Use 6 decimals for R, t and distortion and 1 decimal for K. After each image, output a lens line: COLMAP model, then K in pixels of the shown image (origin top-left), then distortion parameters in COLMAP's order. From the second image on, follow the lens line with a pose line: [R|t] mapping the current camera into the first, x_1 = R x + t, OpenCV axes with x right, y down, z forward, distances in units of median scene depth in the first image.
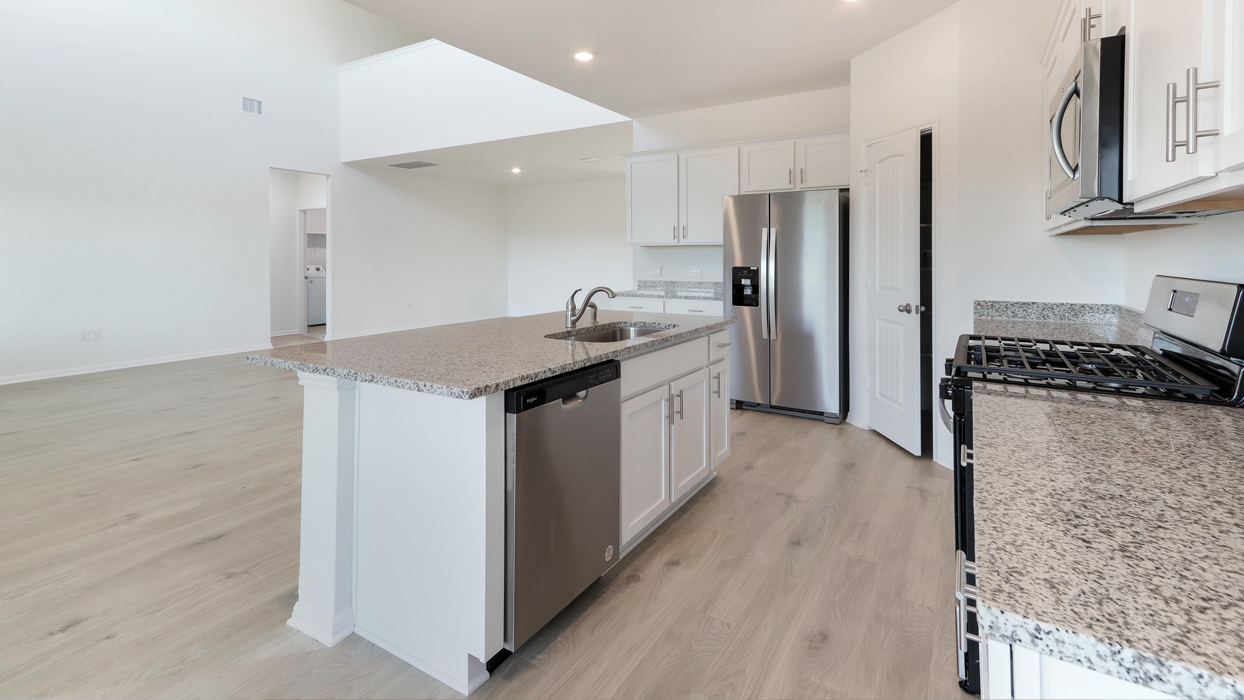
lens RADIAL K [[585.1, 0, 607.2], [0, 585.1, 257.2], [0, 0, 1]] dist [0.028933, 0.000047]
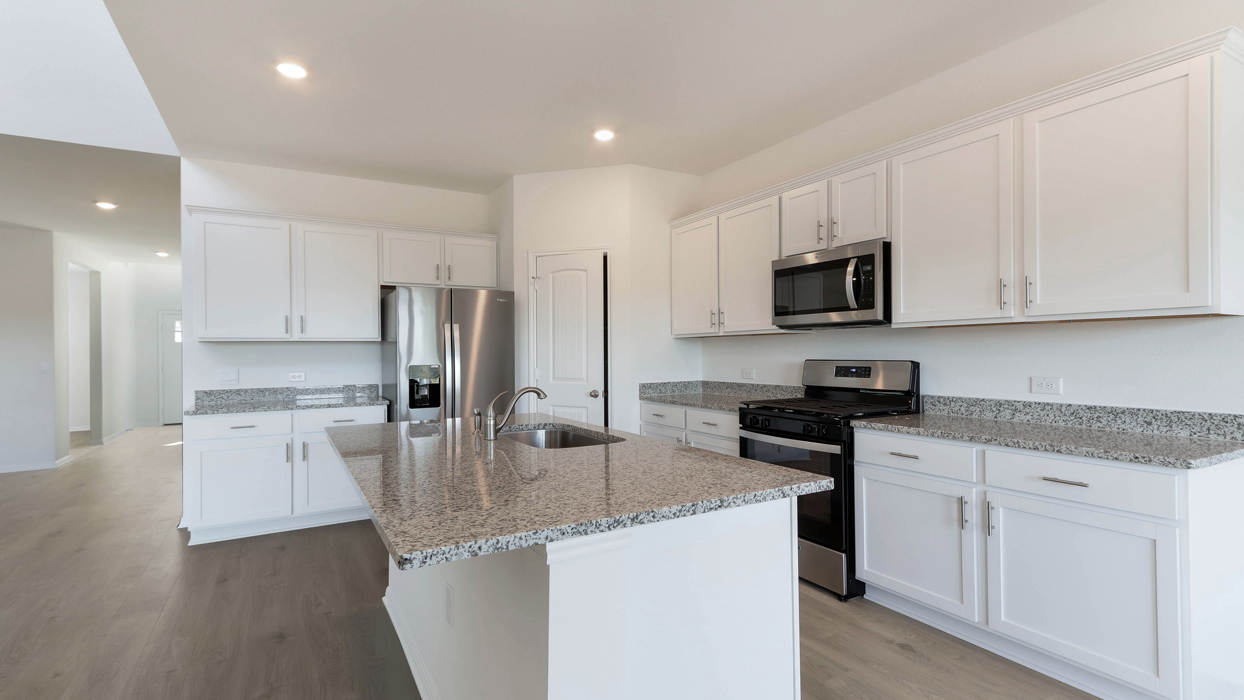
lens RADIAL K [[585.1, 0, 634.4], [0, 585.1, 351.1], [0, 0, 1]] dist [0.028933, 0.000047]
pose [[0.454160, -0.001883, 0.890918, -0.558889], [0.010675, 0.999937, -0.003328, 0.001072], [-0.890856, 0.011022, 0.454152, 0.359045]]
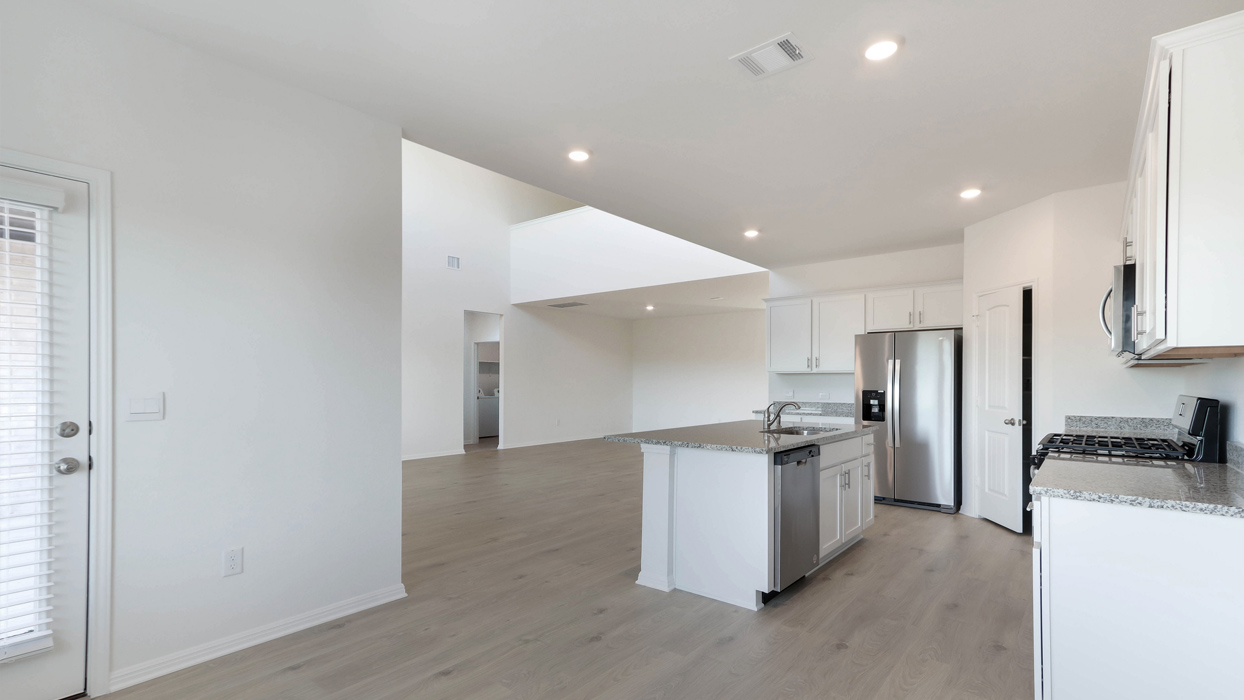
lens RADIAL K [[585.1, 0, 610.0], [0, 585.1, 382.0], [0, 0, 1]] dist [0.028933, 0.000047]
pose [[0.991781, 0.003806, -0.127891, -0.215075], [-0.003934, 0.999992, -0.000748, 0.001992], [0.127887, 0.001245, 0.991788, -0.435294]]
